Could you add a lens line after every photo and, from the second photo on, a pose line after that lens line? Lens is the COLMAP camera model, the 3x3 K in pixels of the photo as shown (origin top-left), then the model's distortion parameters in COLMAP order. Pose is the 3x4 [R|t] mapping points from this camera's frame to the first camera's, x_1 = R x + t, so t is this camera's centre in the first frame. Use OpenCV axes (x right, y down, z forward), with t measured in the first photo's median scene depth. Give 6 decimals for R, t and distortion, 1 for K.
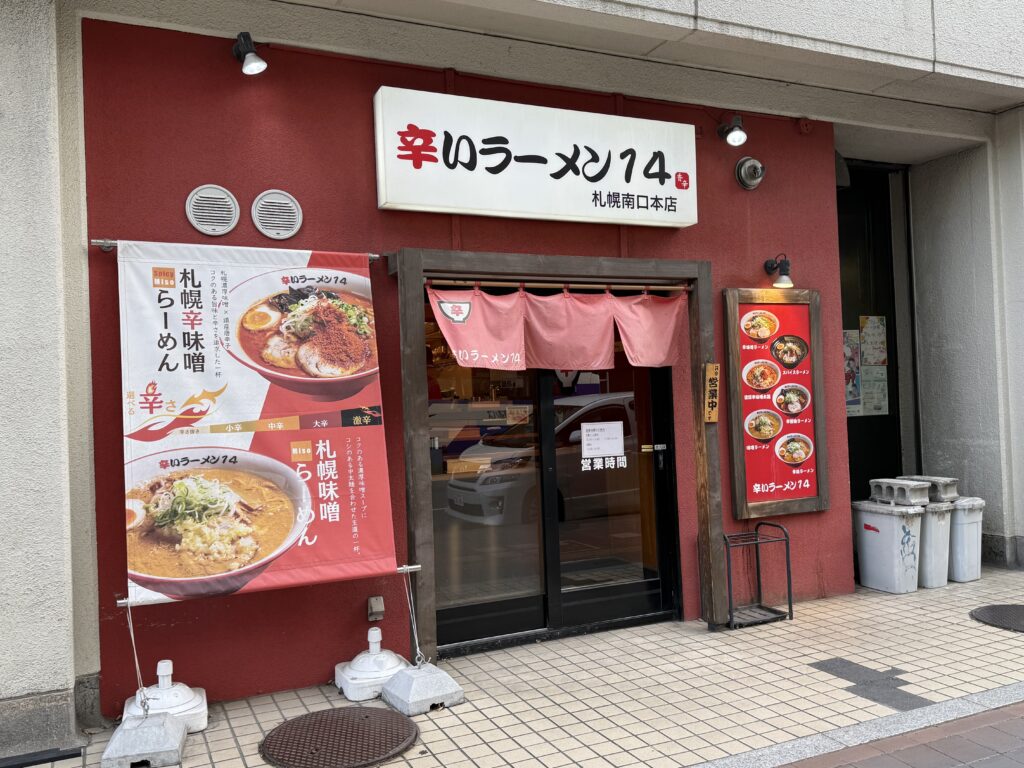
lens RADIAL K [[876.9, 0, 512.0], [0, 876.9, 384.0], [0, 0, 1]] dist [0.072850, -0.000768]
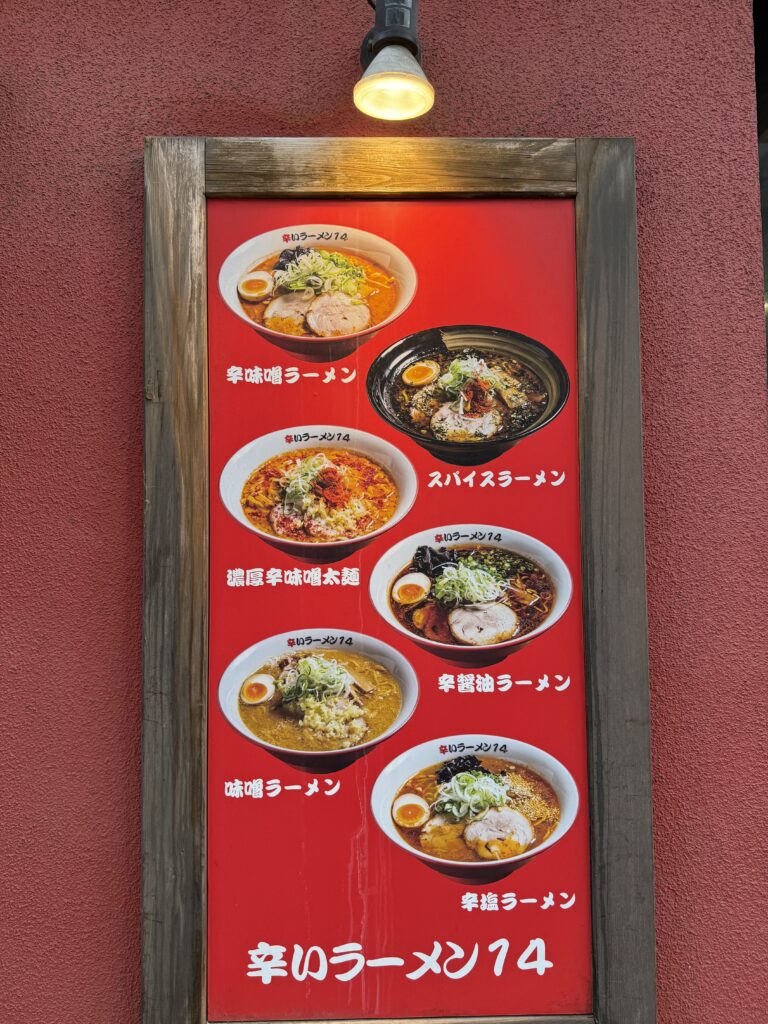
lens RADIAL K [[785.9, 0, 384.8], [0, 785.9, 556.2], [0, 0, 1]] dist [0.175603, -0.388398]
pose [[0.917502, 0.004292, -0.397707, 0.396200], [-0.012574, 0.999755, -0.018221, 0.012708], [0.397531, 0.021718, 0.917332, 0.824825]]
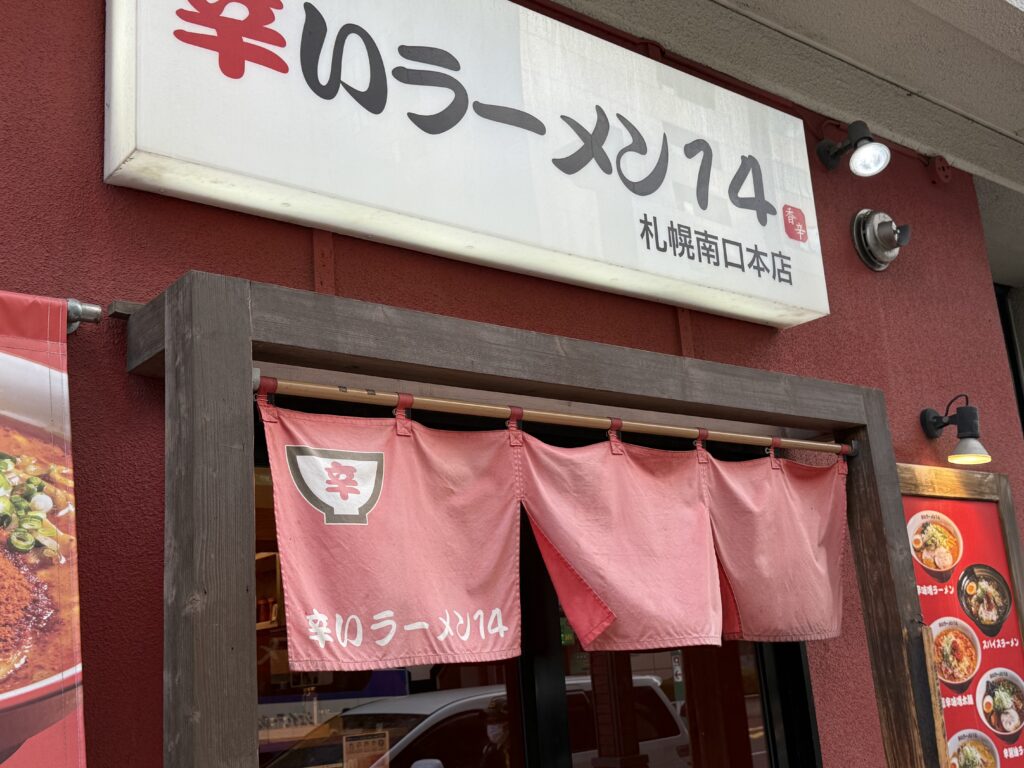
lens RADIAL K [[1107.5, 0, 512.0], [0, 1107.5, 384.0], [0, 0, 1]] dist [0.150310, -0.343831]
pose [[0.970253, 0.026488, 0.240641, -0.085534], [0.033340, 0.969906, -0.241186, -0.011962], [-0.239787, 0.242034, 0.940171, 0.482648]]
